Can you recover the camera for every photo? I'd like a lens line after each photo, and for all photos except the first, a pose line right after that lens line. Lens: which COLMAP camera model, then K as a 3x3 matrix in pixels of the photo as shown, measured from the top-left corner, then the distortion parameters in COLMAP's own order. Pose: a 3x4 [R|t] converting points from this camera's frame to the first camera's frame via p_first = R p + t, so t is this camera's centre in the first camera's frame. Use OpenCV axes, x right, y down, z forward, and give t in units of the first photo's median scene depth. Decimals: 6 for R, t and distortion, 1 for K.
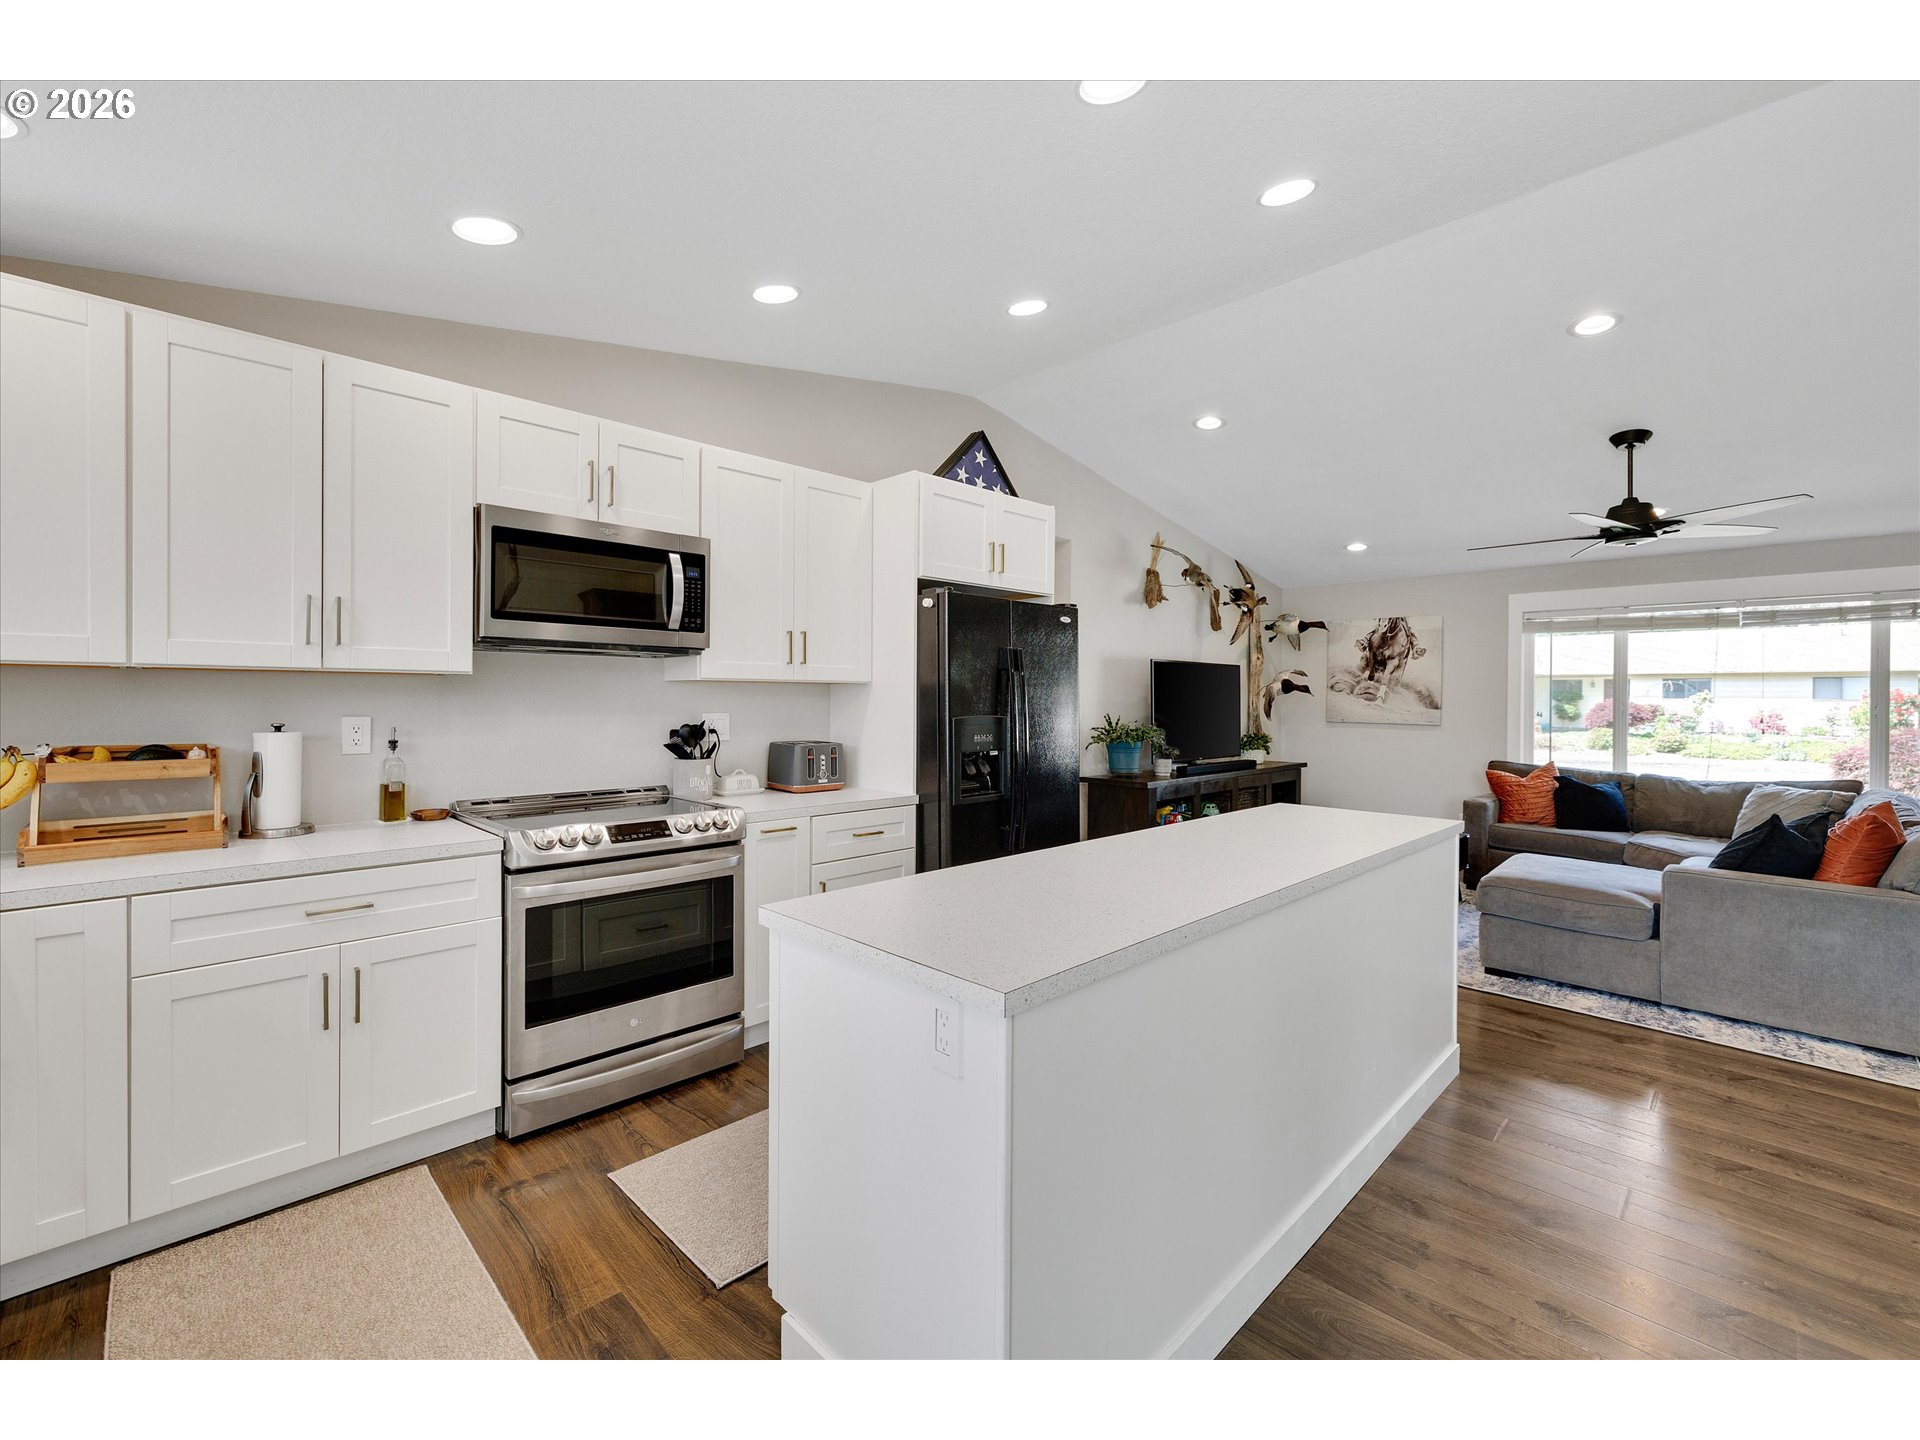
lens RADIAL K [[803.4, 0, 967.7], [0, 803.4, 704.7], [0, 0, 1]] dist [0.000951, -0.000318]
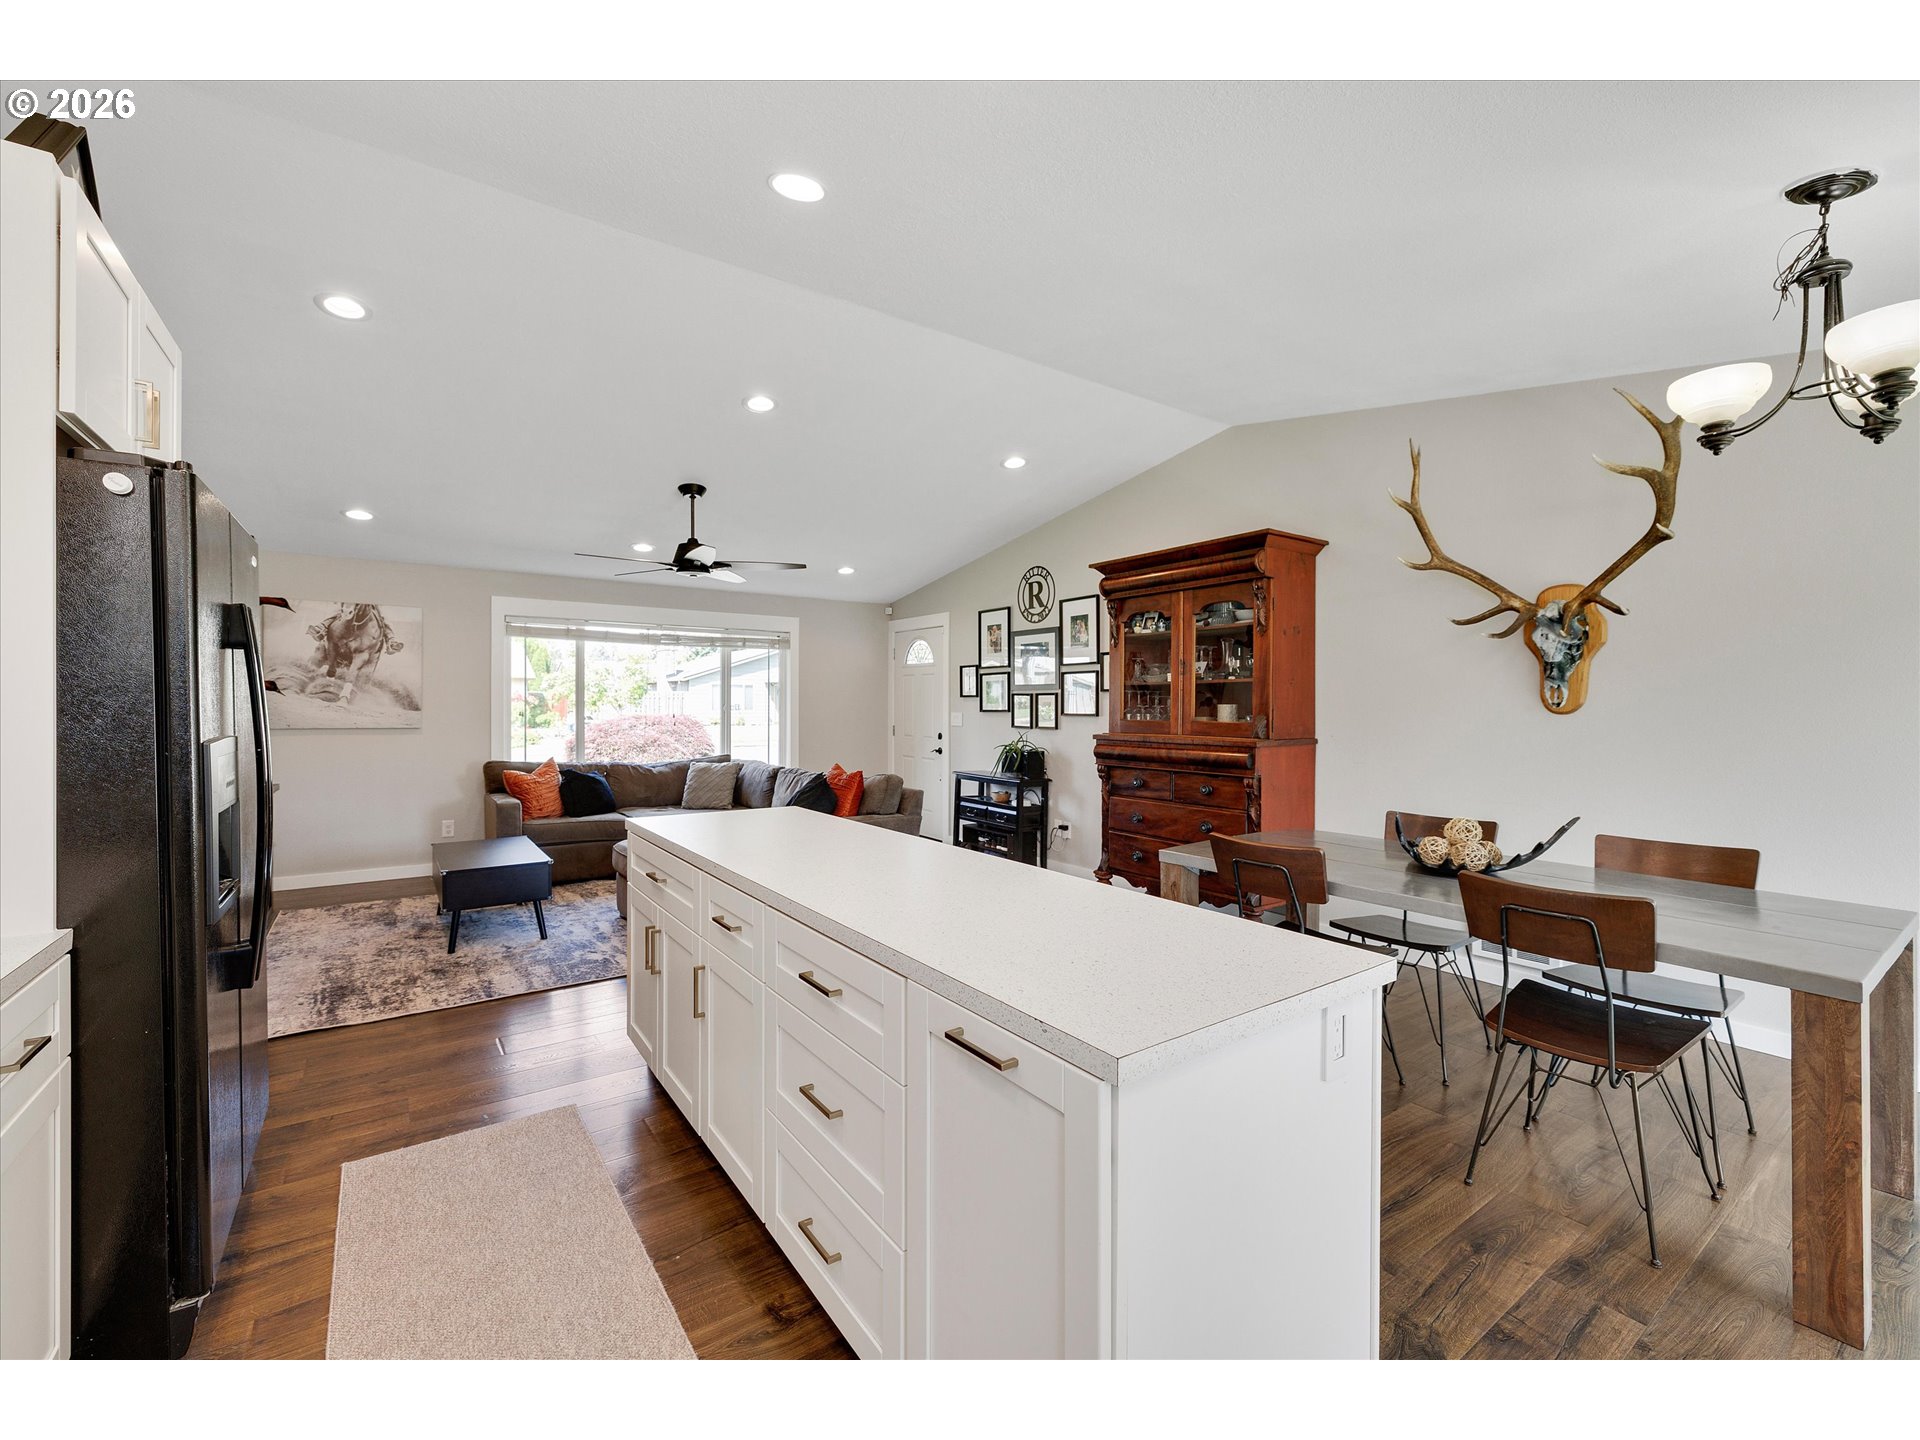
lens RADIAL K [[803.4, 0, 957.9], [0, 803.4, 705.7], [0, 0, 1]] dist [0.000951, -0.000318]
pose [[0.169333, -0.005651, 0.985543, -0.206626], [0.006182, 0.999970, 0.004671, -0.000552], [-0.985539, 0.005302, 0.169363, 0.237943]]
